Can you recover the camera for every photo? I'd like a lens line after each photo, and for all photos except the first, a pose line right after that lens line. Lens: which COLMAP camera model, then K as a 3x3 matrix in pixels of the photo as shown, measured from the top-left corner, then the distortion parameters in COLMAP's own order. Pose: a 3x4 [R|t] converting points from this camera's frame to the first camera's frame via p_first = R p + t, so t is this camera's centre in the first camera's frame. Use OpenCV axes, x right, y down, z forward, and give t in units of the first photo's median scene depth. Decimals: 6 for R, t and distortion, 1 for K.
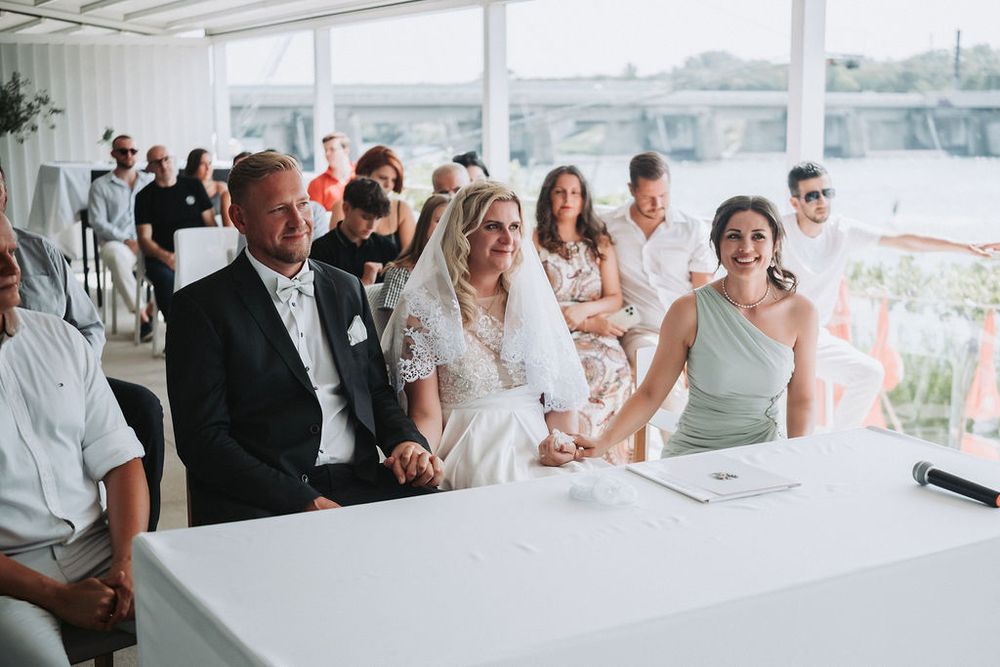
lens RADIAL K [[1193.6, 0, 500.0], [0, 1193.6, 333.5], [0, 0, 1]] dist [0.006007, -0.539859]
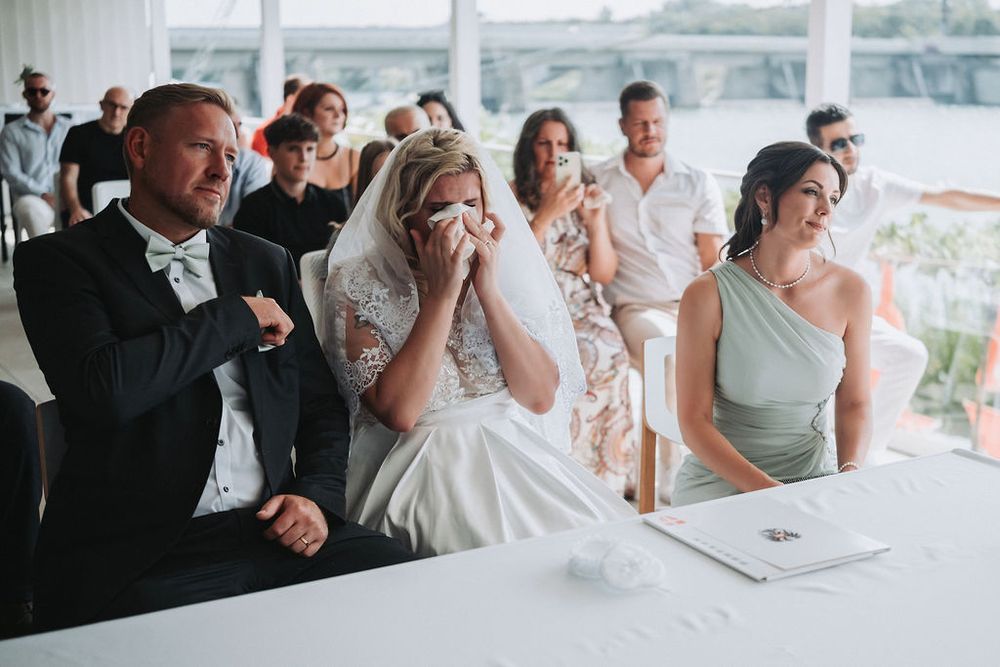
lens RADIAL K [[1165.1, 0, 500.0], [0, 1165.1, 333.5], [0, 0, 1]] dist [-0.092071, 0.020078]
pose [[0.999682, -0.000981, 0.025193, 0.000720], [-0.000178, 0.998944, 0.045944, -0.014810], [-0.025212, -0.045934, 0.998626, 0.143425]]
